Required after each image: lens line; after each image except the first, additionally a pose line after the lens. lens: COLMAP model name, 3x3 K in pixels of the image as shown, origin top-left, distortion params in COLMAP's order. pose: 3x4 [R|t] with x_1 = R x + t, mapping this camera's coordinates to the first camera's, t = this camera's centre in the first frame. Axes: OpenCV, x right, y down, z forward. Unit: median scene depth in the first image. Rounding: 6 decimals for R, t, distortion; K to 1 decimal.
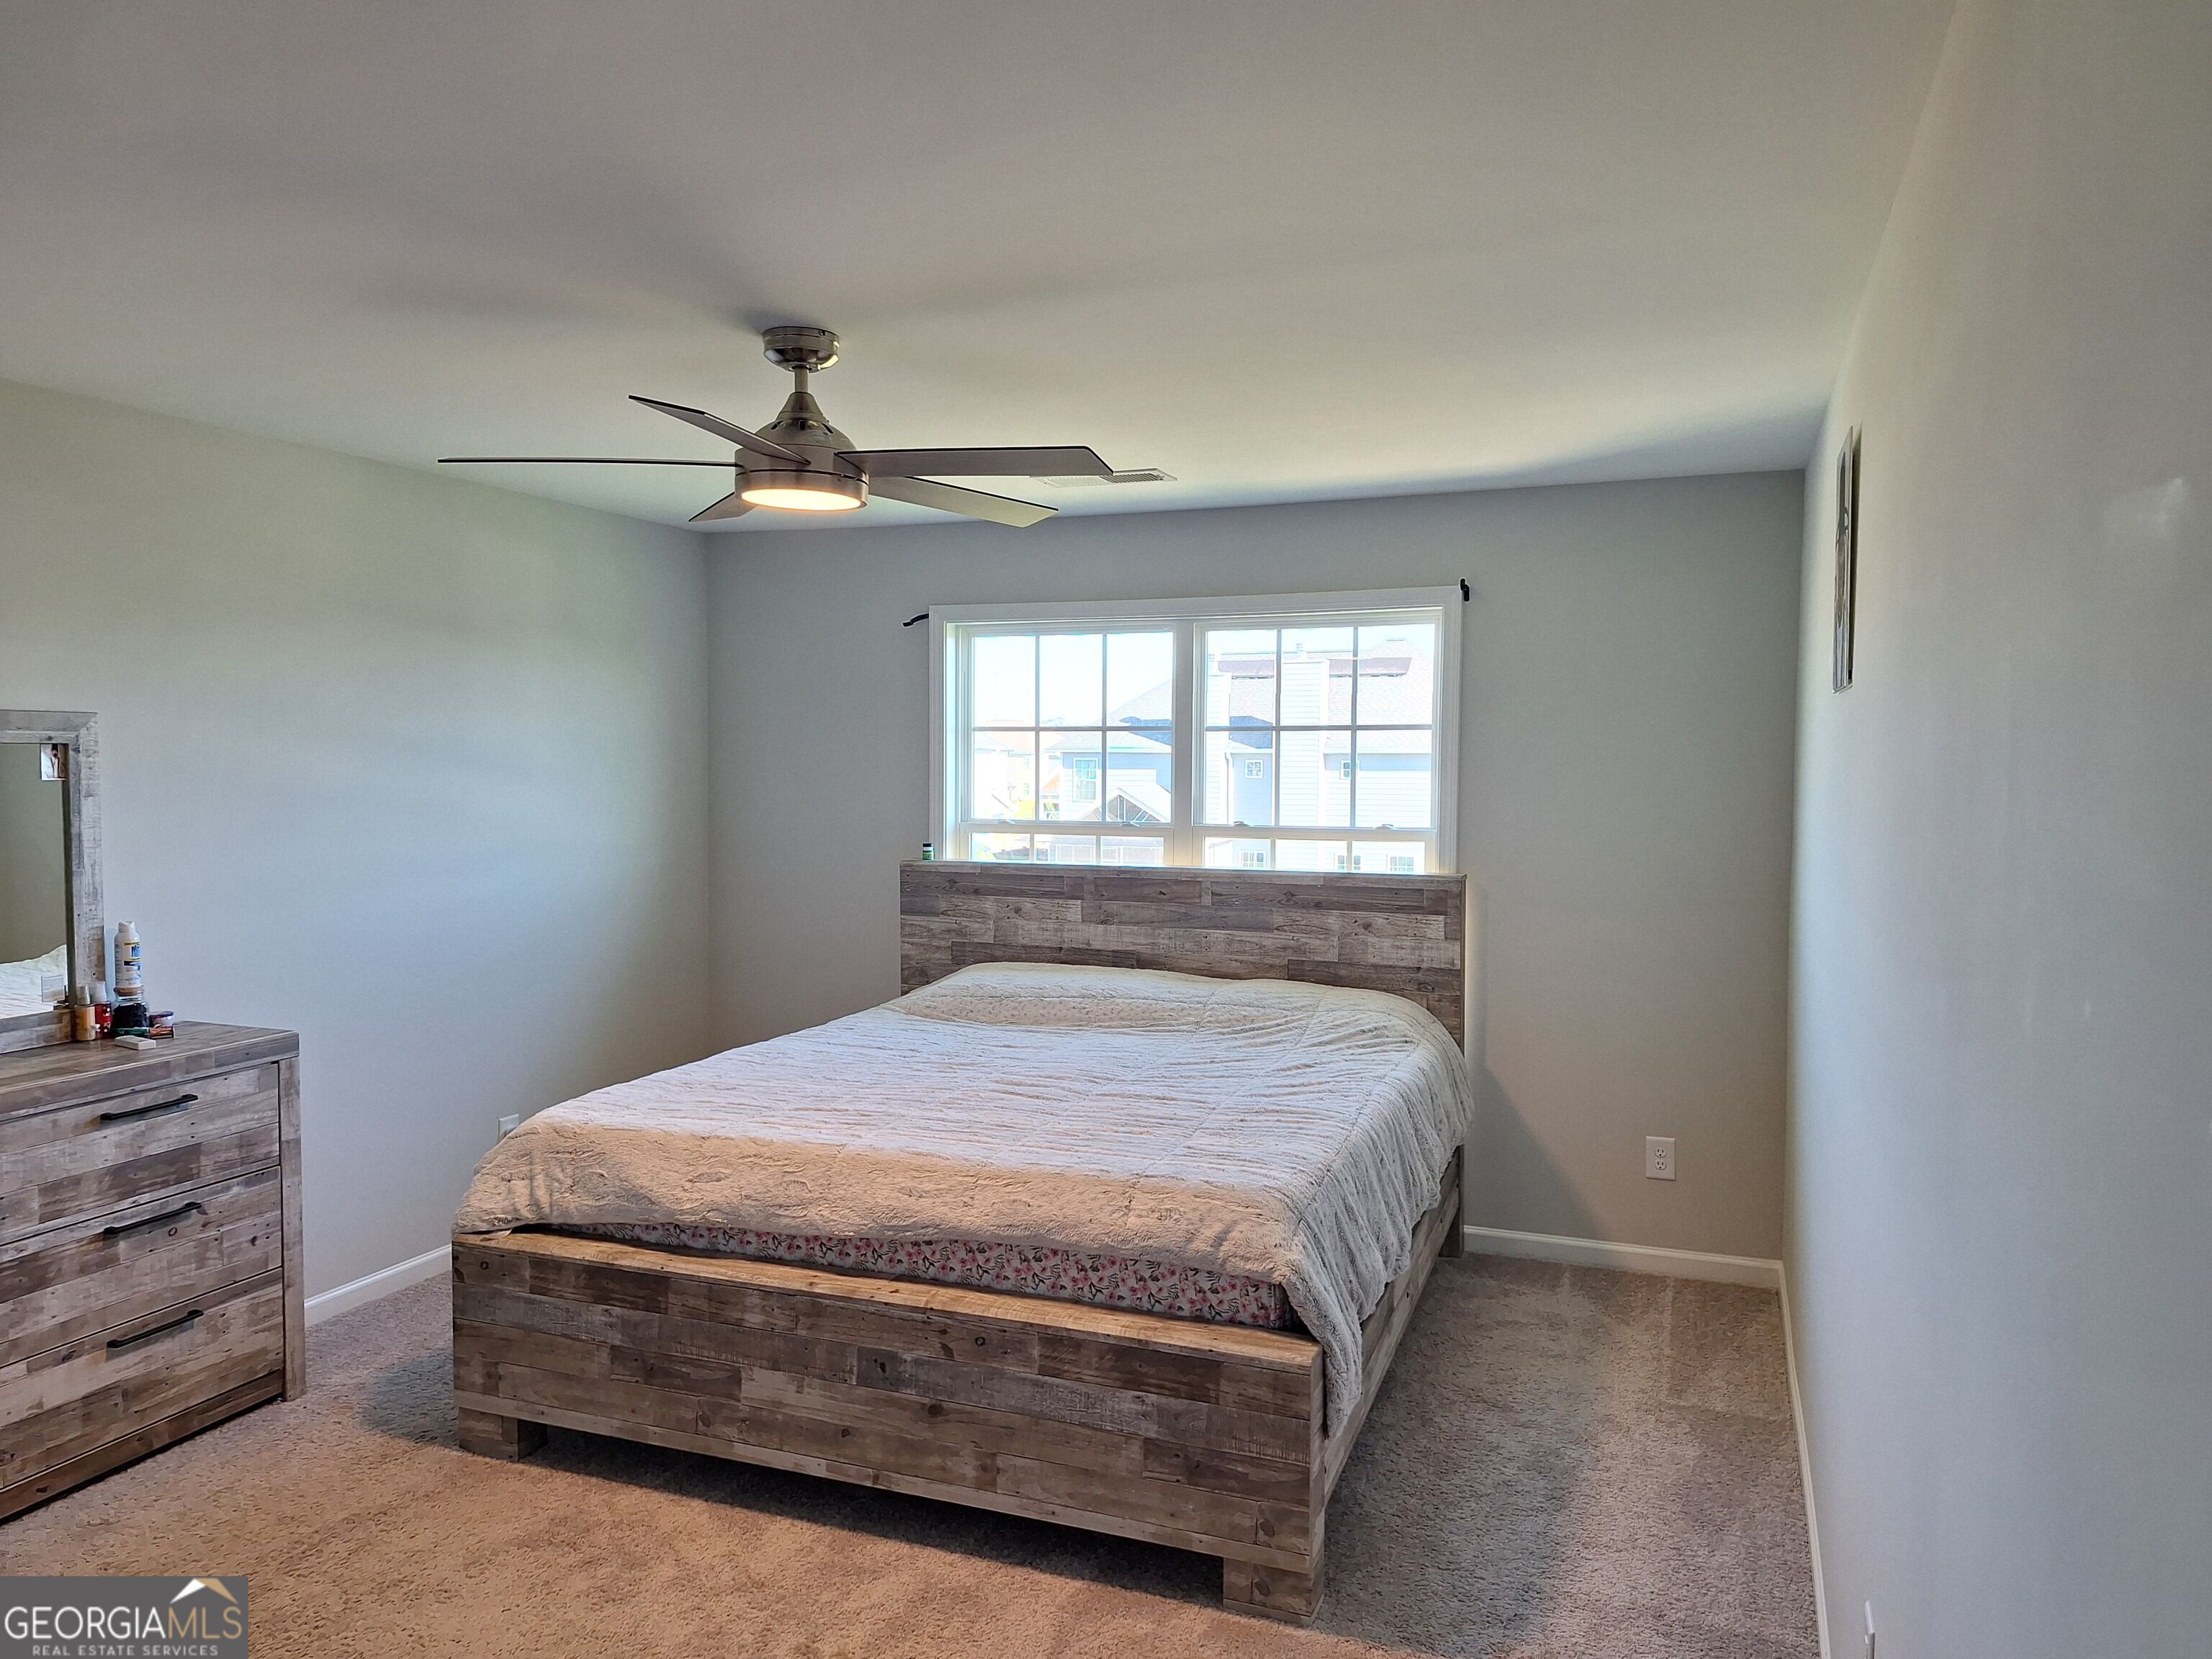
lens RADIAL K [[1552.9, 0, 1101.3], [0, 1552.9, 834.6], [0, 0, 1]] dist [0.051982, -0.035219]
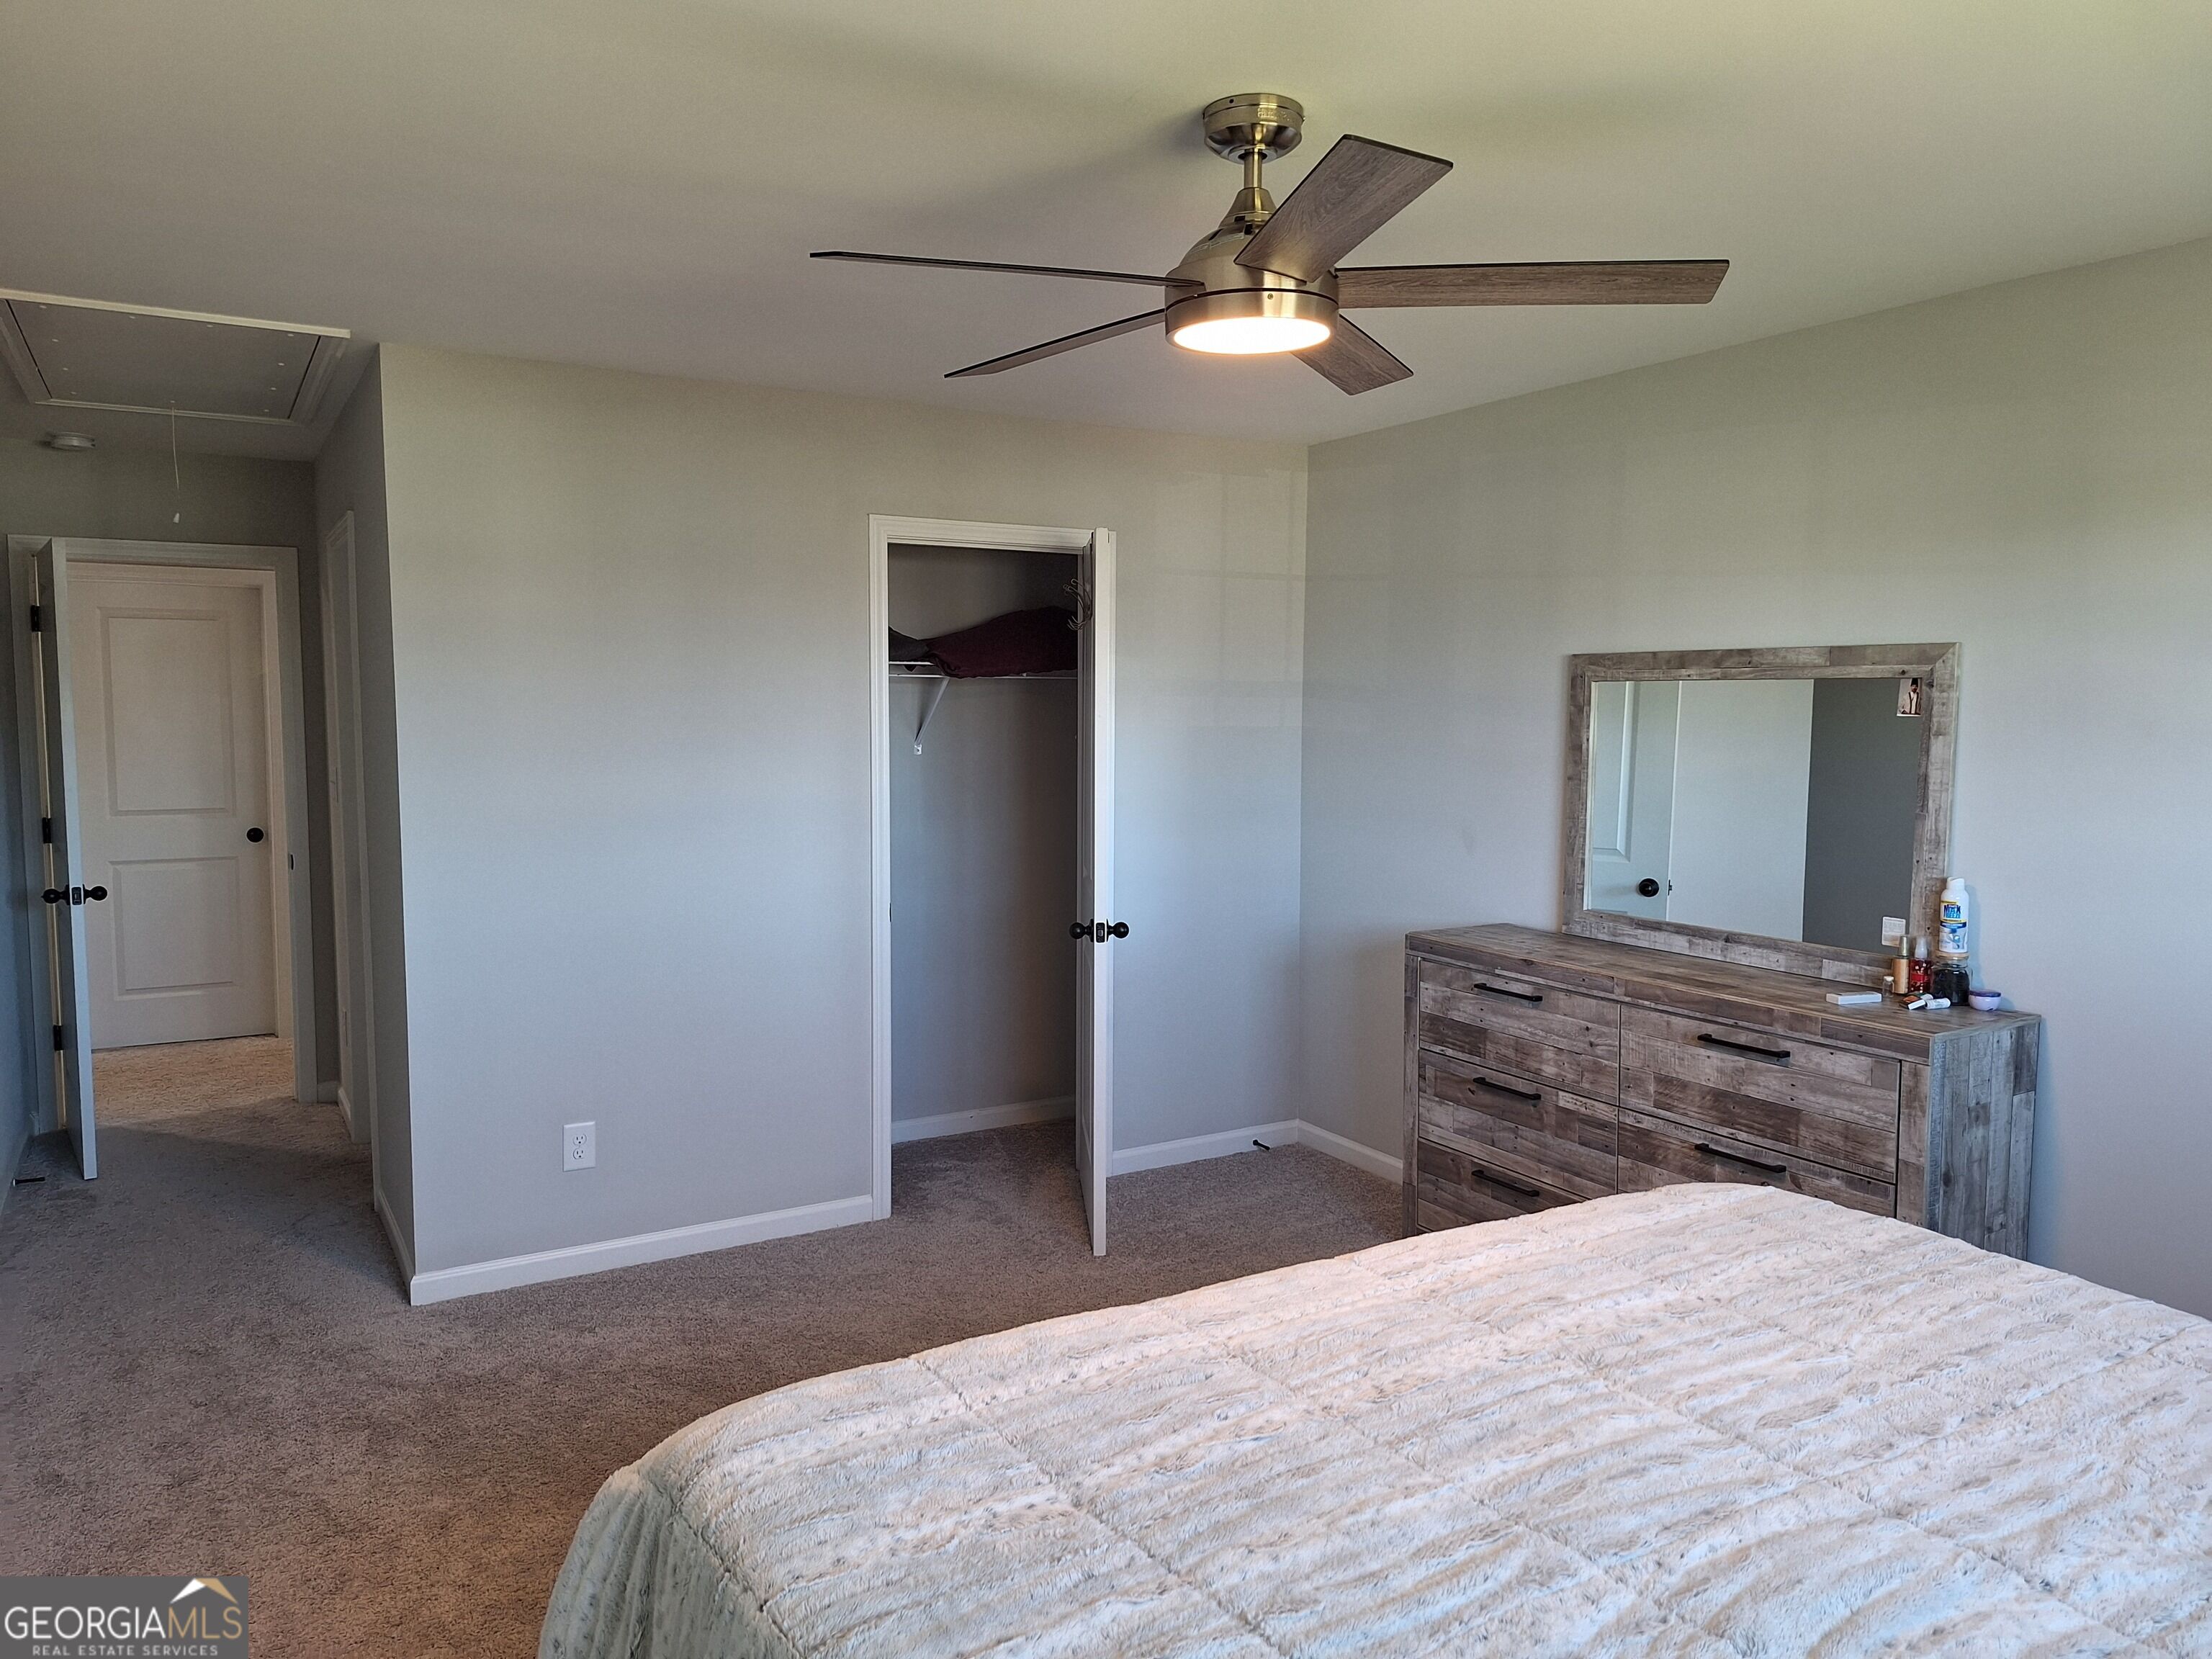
lens RADIAL K [[1552.9, 0, 1095.1], [0, 1552.9, 822.0], [0, 0, 1]] dist [0.051982, -0.035219]
pose [[-0.612298, 0.058390, -0.788468, 0.394659], [-0.047297, 0.992778, 0.110249, -0.053313], [0.789211, 0.104797, -0.605115, 1.208161]]
